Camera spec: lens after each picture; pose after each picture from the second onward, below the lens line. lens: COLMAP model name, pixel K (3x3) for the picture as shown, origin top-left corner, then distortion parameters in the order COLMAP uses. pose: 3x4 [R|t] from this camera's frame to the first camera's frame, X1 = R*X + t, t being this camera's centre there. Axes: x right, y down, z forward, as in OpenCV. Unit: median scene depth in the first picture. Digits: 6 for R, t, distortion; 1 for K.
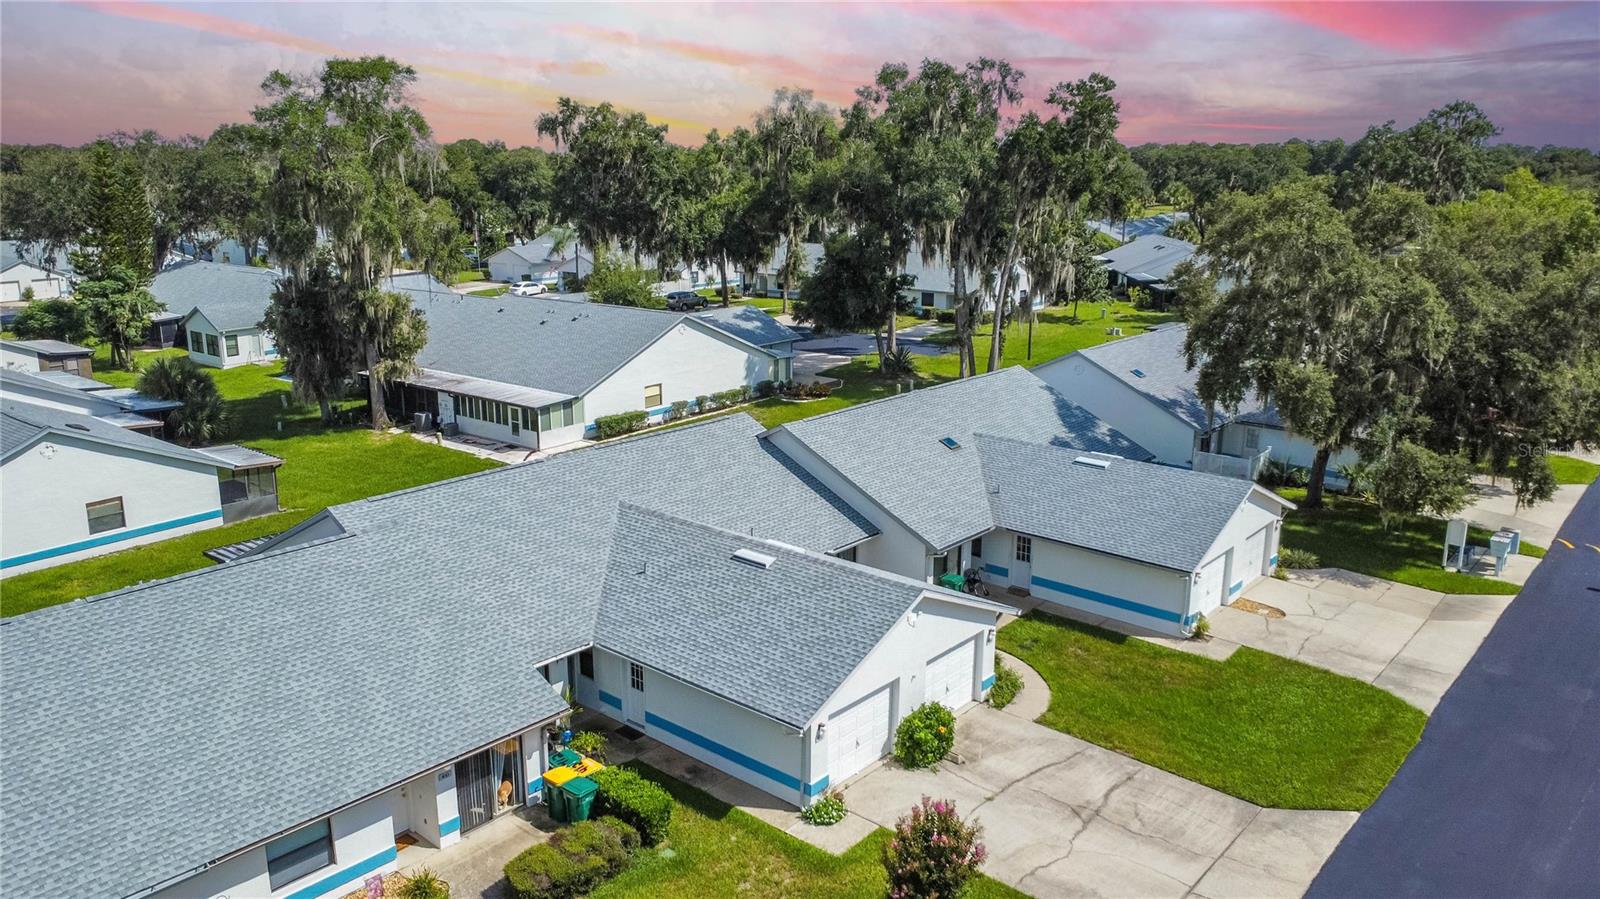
lens RADIAL K [[1160.1, 0, 800.3], [0, 1160.1, 441.1], [0, 0, 1]] dist [-0.018140, -0.029428]
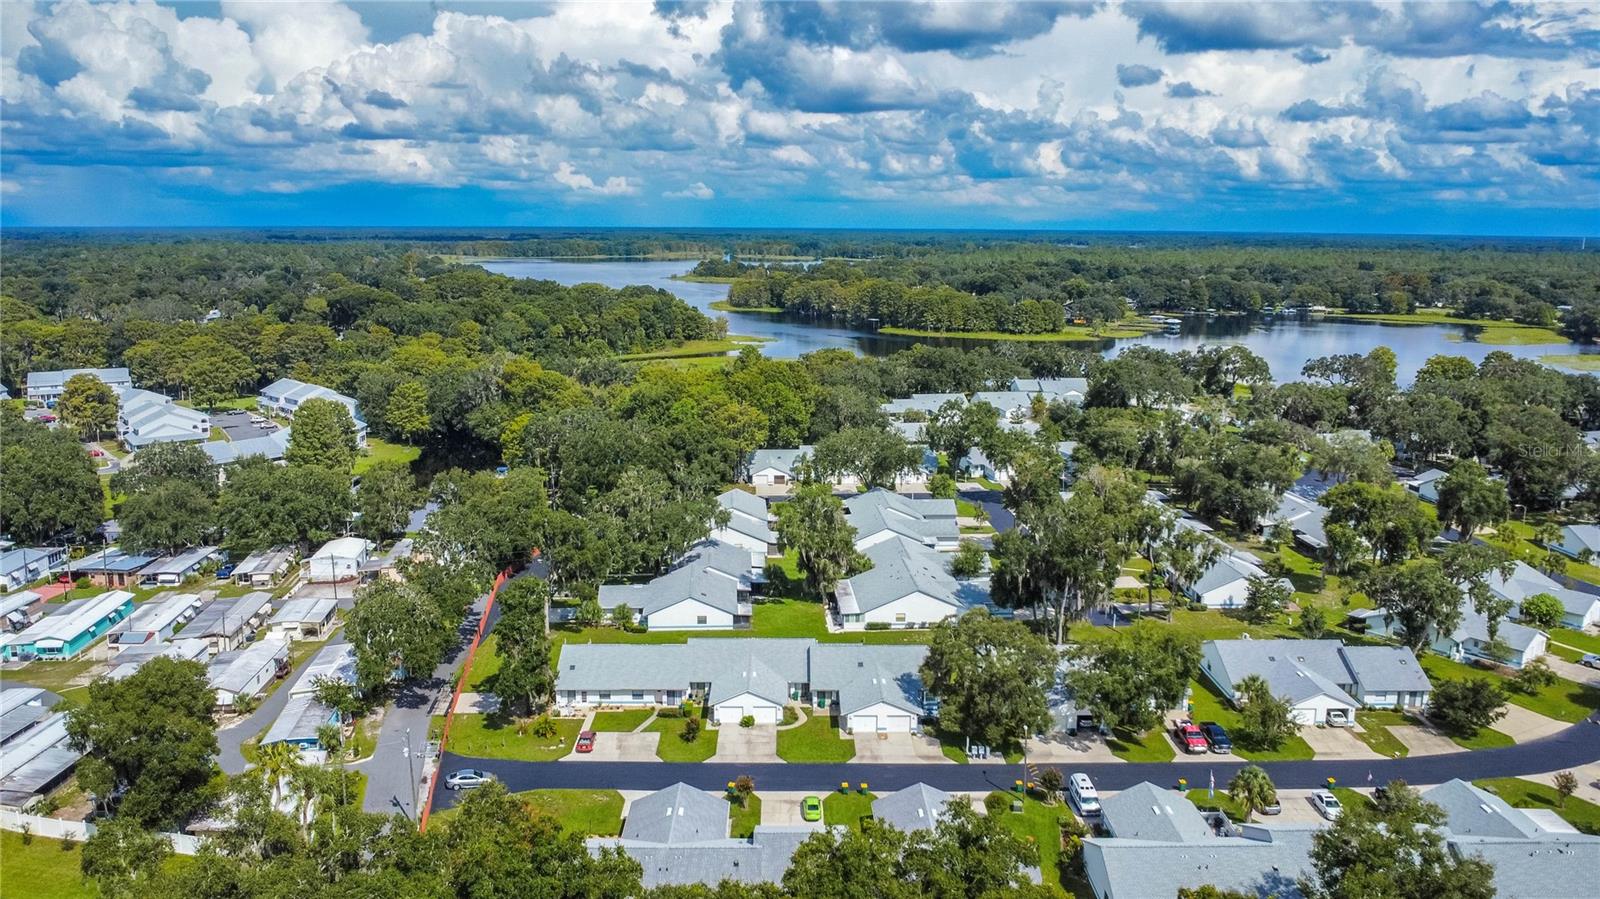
lens RADIAL K [[1160.1, 0, 800.3], [0, 1160.1, 441.1], [0, 0, 1]] dist [-0.018140, -0.029428]
pose [[0.662635, 0.139426, -0.735850, 2.919062], [-0.181586, 0.983112, 0.022758, -0.826039], [0.726595, 0.118540, 0.676762, -1.763101]]
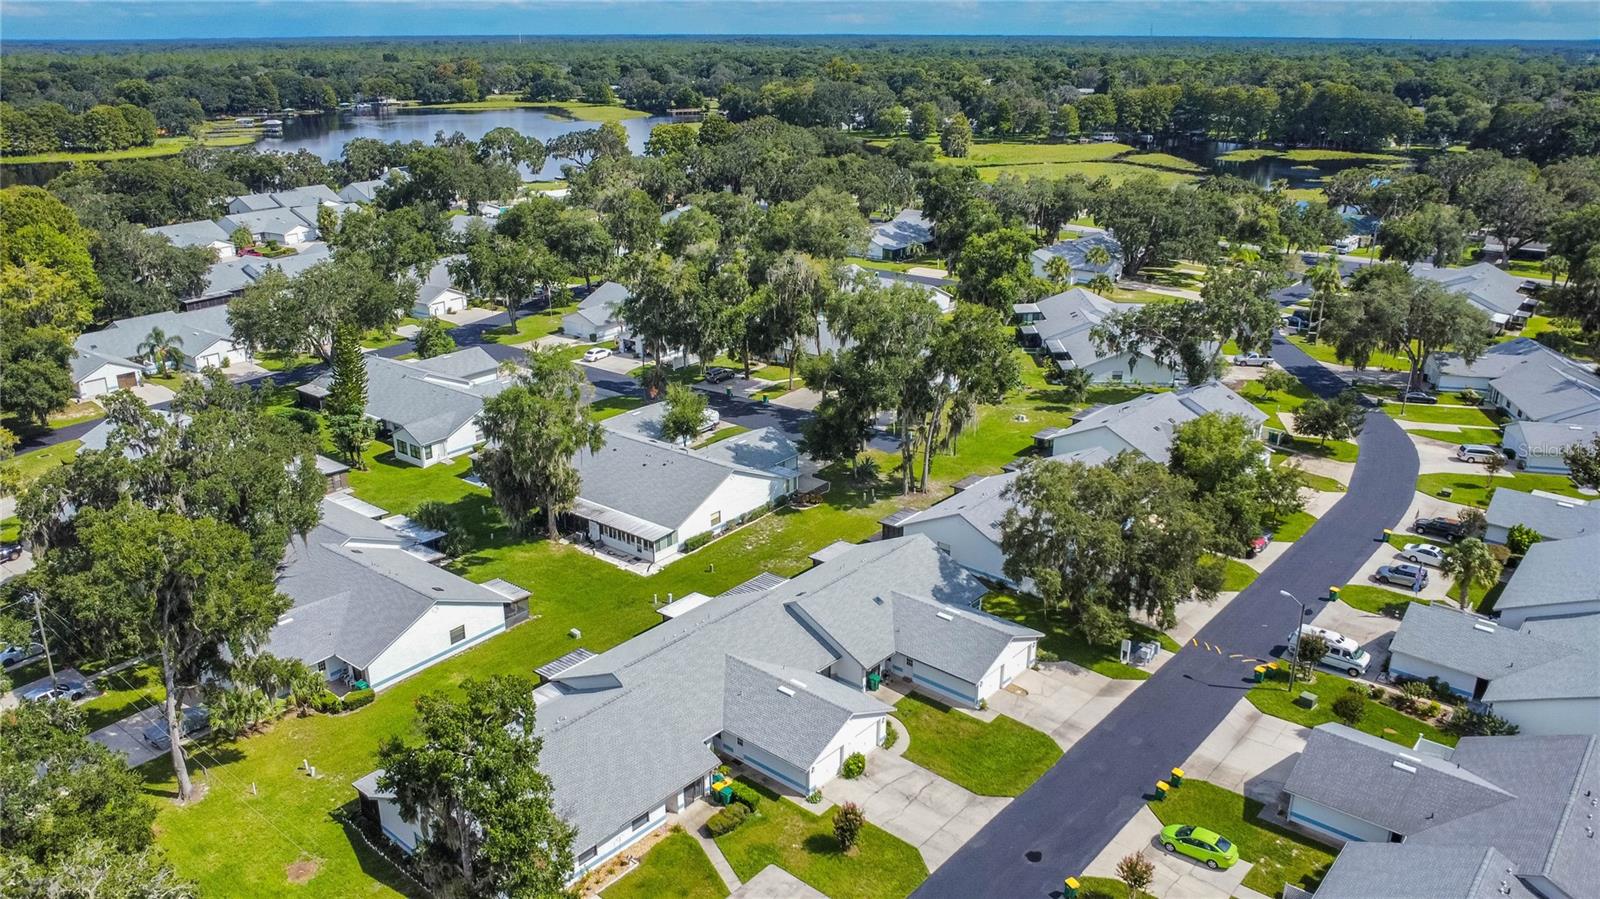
lens RADIAL K [[1160.1, 0, 800.3], [0, 1160.1, 441.1], [0, 0, 1]] dist [-0.018140, -0.029428]
pose [[0.999997, -0.002193, 0.000625, -0.009543], [0.002118, 0.994814, 0.101686, -0.602095], [-0.000845, -0.101685, 0.994816, -1.233998]]
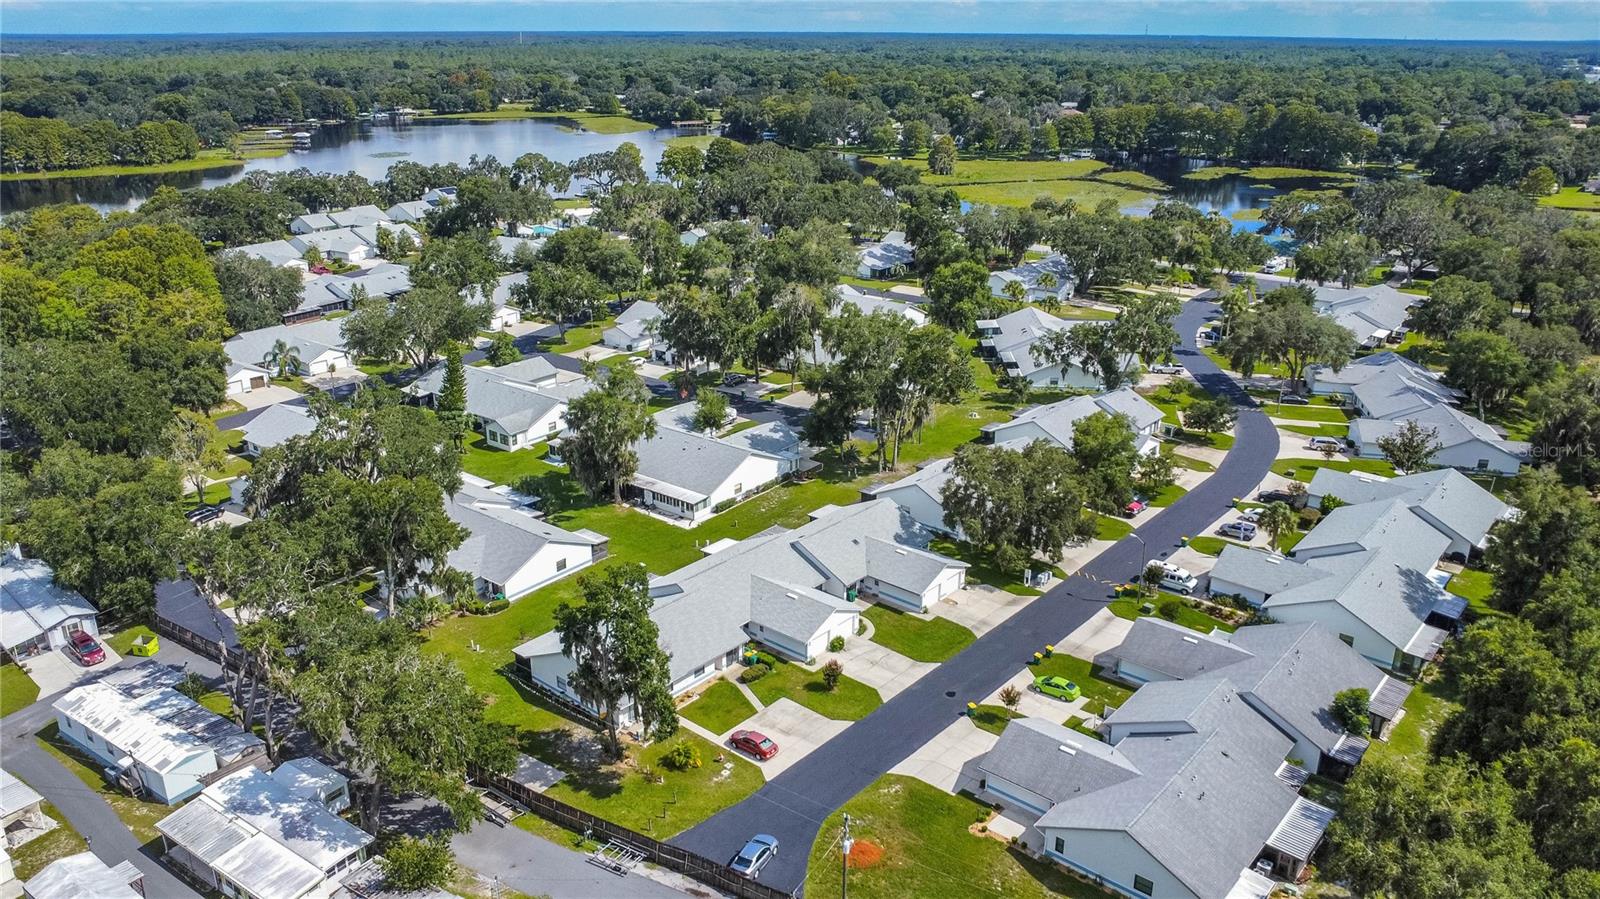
lens RADIAL K [[1160.1, 0, 800.3], [0, 1160.1, 441.1], [0, 0, 1]] dist [-0.018140, -0.029428]
pose [[0.999992, 0.000960, 0.003777, -0.025643], [-0.001349, 0.994552, 0.104237, -0.690216], [-0.003656, -0.104241, 0.994545, -2.333081]]
